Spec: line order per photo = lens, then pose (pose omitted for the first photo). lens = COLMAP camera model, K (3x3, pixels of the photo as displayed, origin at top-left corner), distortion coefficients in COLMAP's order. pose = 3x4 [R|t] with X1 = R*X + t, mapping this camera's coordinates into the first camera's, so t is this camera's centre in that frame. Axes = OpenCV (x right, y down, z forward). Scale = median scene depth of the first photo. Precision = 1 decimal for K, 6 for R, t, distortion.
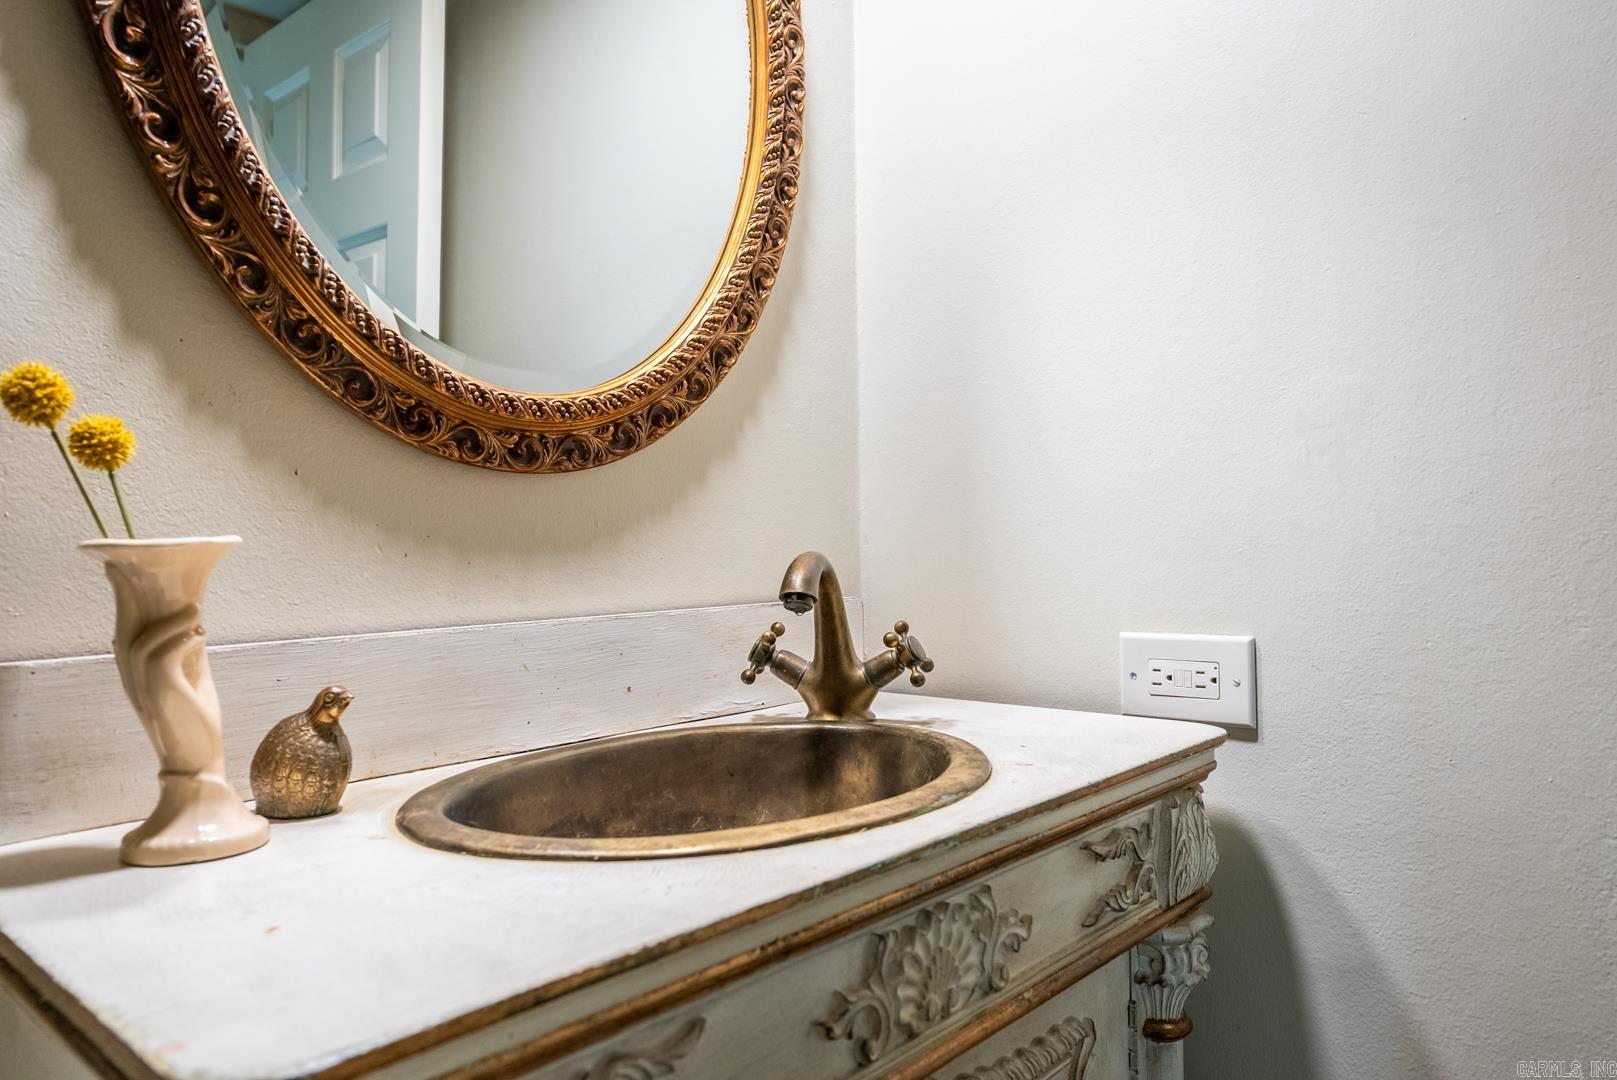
lens RADIAL K [[1100.7, 0, 809.0], [0, 1100.7, 535.9], [0, 0, 1]] dist [-0.006377, 0.003194]
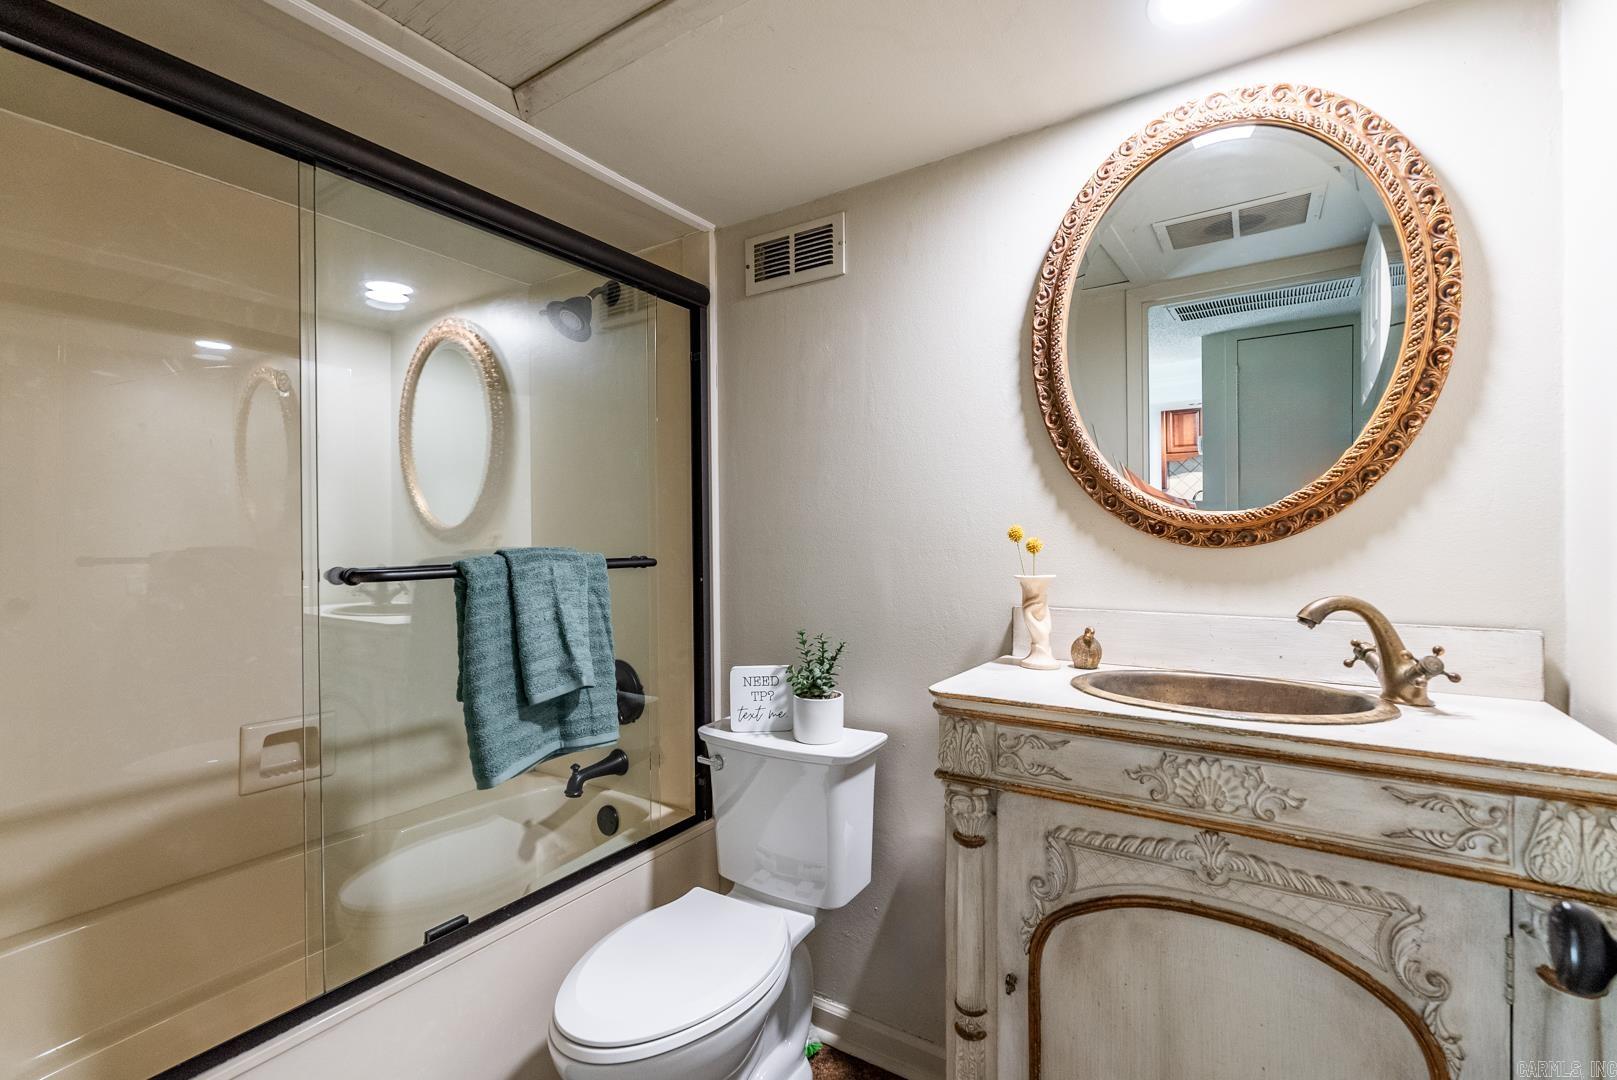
lens RADIAL K [[715.5, 0, 802.9], [0, 715.5, 533.7], [0, 0, 1]] dist [-0.009871, 0.001926]
pose [[0.138386, 0.009929, -0.990329, 1.047144], [0.007469, 0.999911, 0.011069, -0.108216], [0.990350, -0.008929, 0.138300, -0.023072]]
